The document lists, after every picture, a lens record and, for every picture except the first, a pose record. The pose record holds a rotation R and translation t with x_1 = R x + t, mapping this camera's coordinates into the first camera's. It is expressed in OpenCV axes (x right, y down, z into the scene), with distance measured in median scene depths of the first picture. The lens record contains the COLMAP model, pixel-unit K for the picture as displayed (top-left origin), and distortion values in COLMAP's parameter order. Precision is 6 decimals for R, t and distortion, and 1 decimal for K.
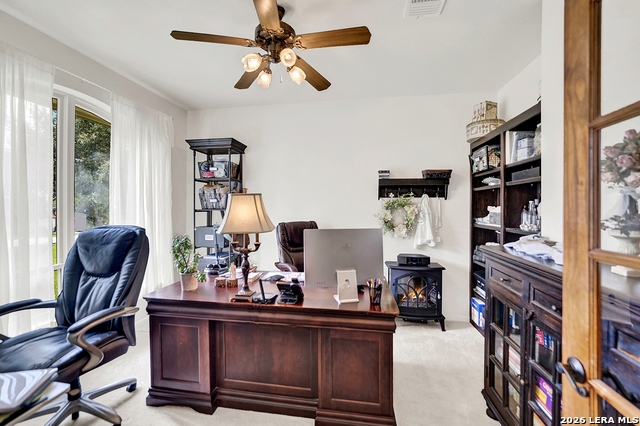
lens RADIAL K [[270.0, 0, 320.9], [0, 270.0, 205.7], [0, 0, 1]] dist [-0.021881, 0.000143]
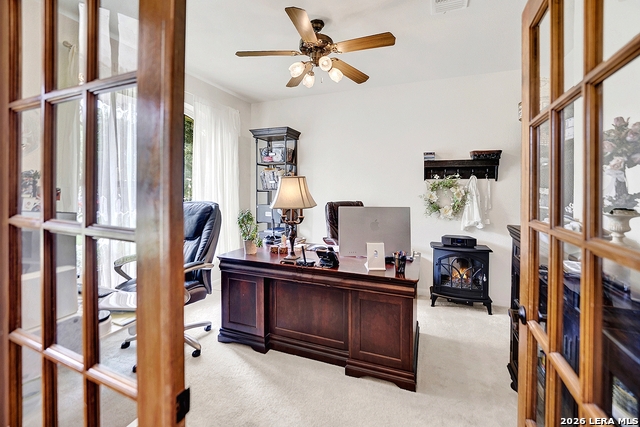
lens RADIAL K [[275.9, 0, 320.0], [0, 275.9, 186.9], [0, 0, 1]] dist [-0.021854, 0.000014]
pose [[0.974159, 0.004028, -0.225829, 0.120136], [-0.003947, 0.999992, 0.000810, 0.001425], [0.225831, 0.000102, 0.974167, -0.184874]]
